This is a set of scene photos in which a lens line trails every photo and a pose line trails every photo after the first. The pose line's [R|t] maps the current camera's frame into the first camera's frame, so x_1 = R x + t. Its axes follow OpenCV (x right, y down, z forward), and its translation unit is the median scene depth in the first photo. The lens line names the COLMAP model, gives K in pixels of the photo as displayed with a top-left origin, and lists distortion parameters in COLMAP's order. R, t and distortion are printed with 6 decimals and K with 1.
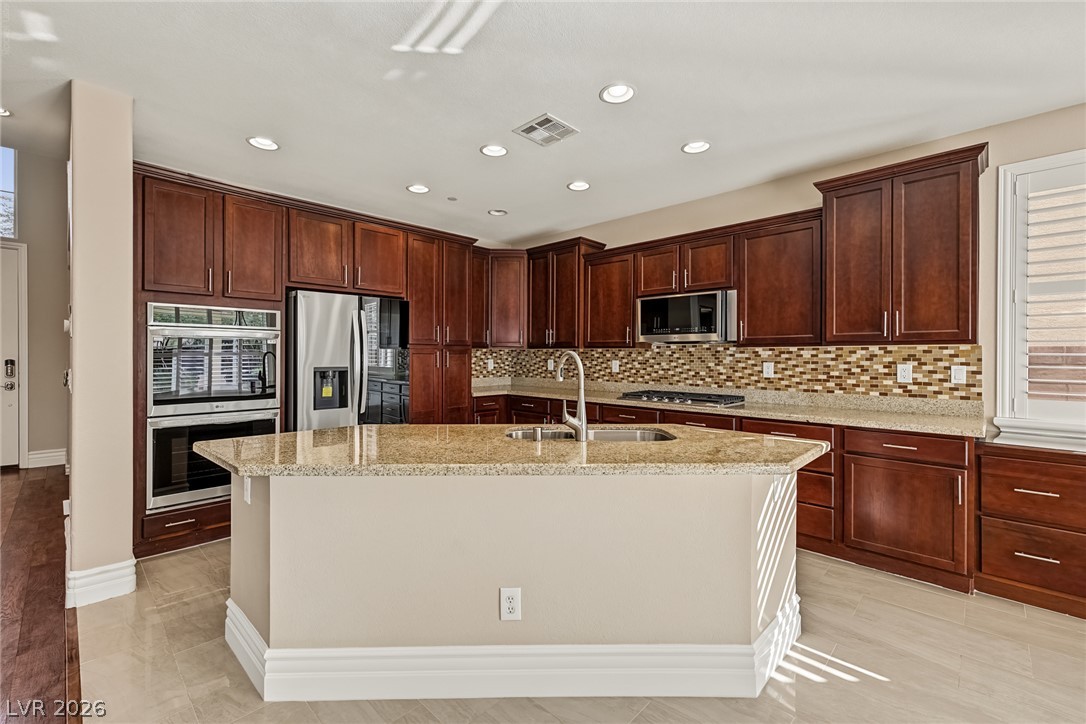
lens RADIAL K [[460.0, 0, 531.6], [0, 460.0, 357.5], [0, 0, 1]] dist [0.009411, -0.001766]
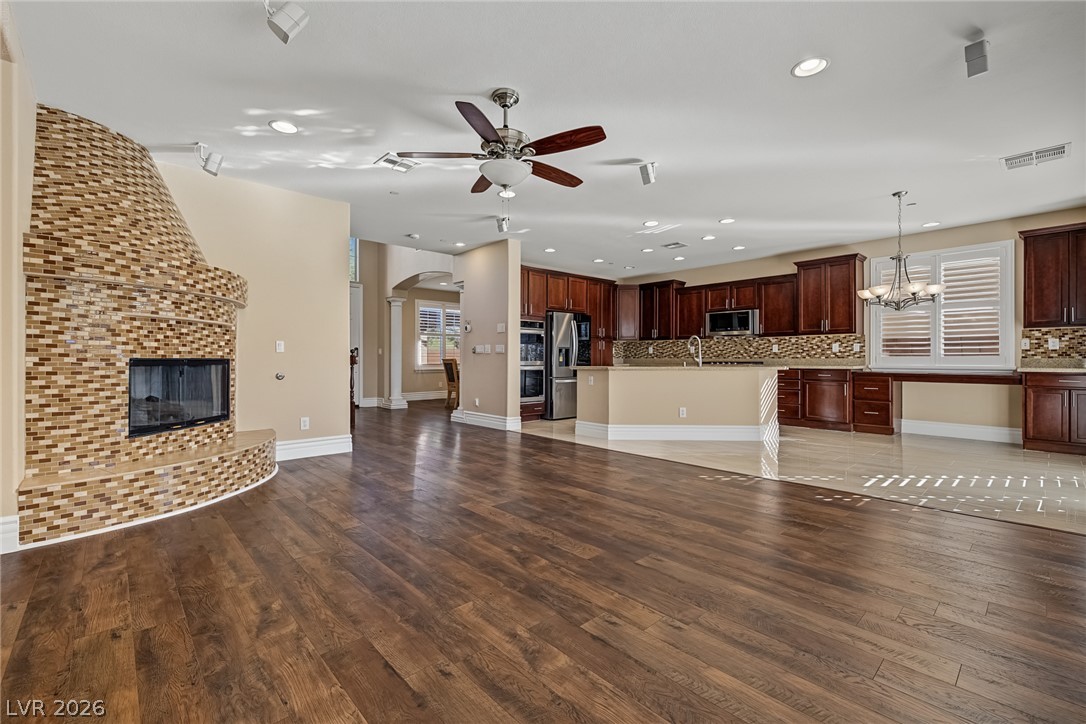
lens RADIAL K [[460.0, 0, 537.6], [0, 460.0, 360.4], [0, 0, 1]] dist [0.009411, -0.001766]
pose [[0.998586, -0.001401, -0.053140, -0.533909], [0.001315, 0.999998, -0.001666, 0.102982], [0.053143, 0.001594, 0.998586, -1.368380]]
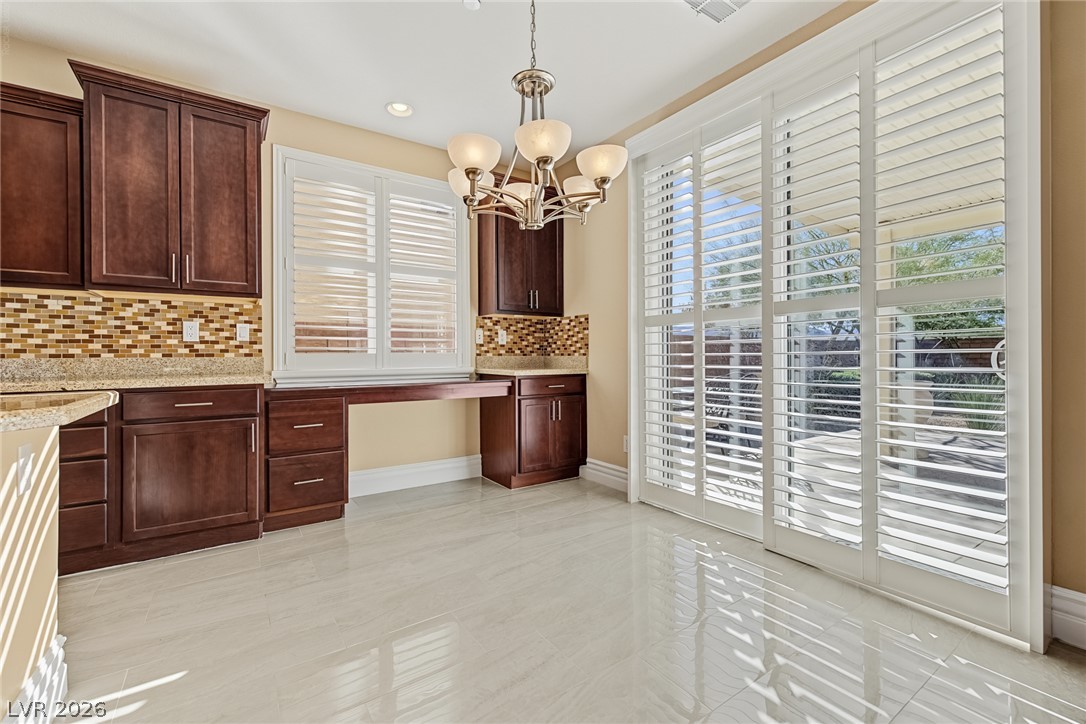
lens RADIAL K [[460.0, 0, 545.3], [0, 460.0, 353.2], [0, 0, 1]] dist [0.009411, -0.001766]
pose [[0.191558, 0.000804, 0.981481, 0.049497], [0.007529, 0.999969, -0.002289, 0.090084], [-0.981452, 0.007828, 0.191546, 0.149586]]
